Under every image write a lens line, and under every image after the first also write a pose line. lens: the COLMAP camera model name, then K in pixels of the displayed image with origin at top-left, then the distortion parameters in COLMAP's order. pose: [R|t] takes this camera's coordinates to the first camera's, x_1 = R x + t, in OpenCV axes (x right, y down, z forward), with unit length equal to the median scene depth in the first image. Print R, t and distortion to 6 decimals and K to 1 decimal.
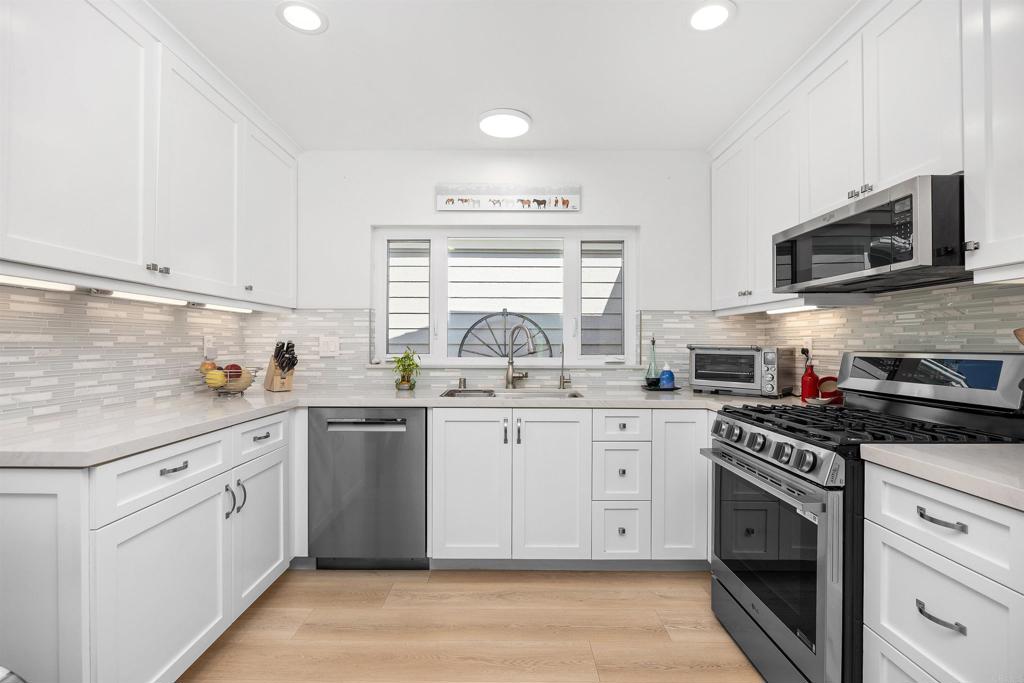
lens RADIAL K [[474.2, 0, 509.2], [0, 474.2, 343.7], [0, 0, 1]] dist [-0.013089, 0.000945]
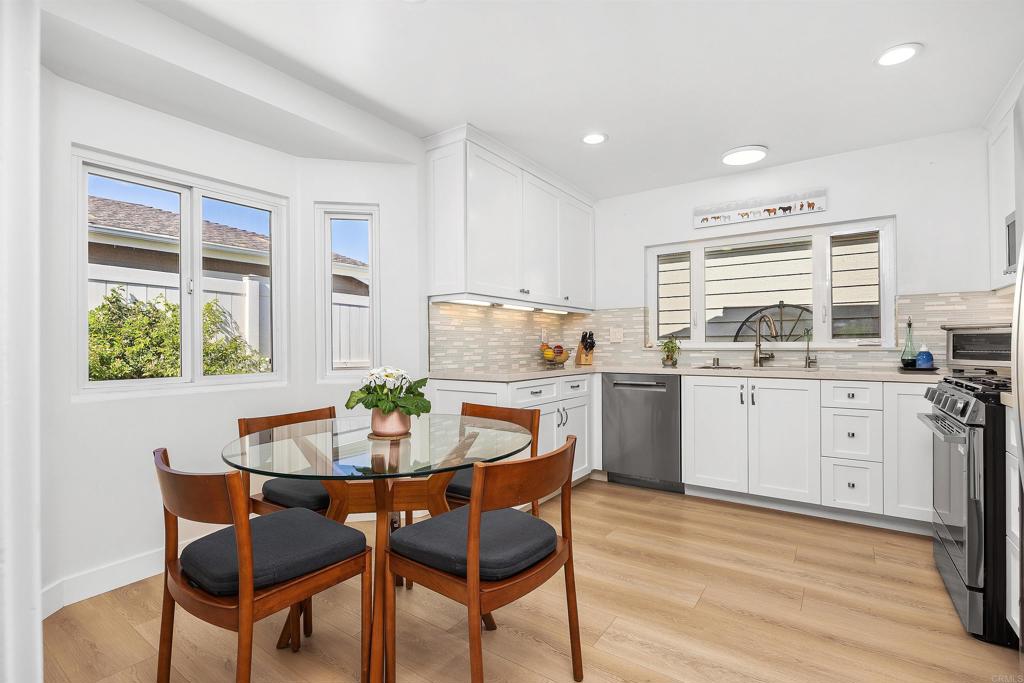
lens RADIAL K [[474.2, 0, 509.9], [0, 474.2, 341.7], [0, 0, 1]] dist [-0.013089, 0.000945]
pose [[0.820393, -0.011798, -0.571679, 0.178103], [0.008576, 0.999929, -0.008328, 0.035695], [0.571736, 0.001929, 0.820435, -0.365968]]
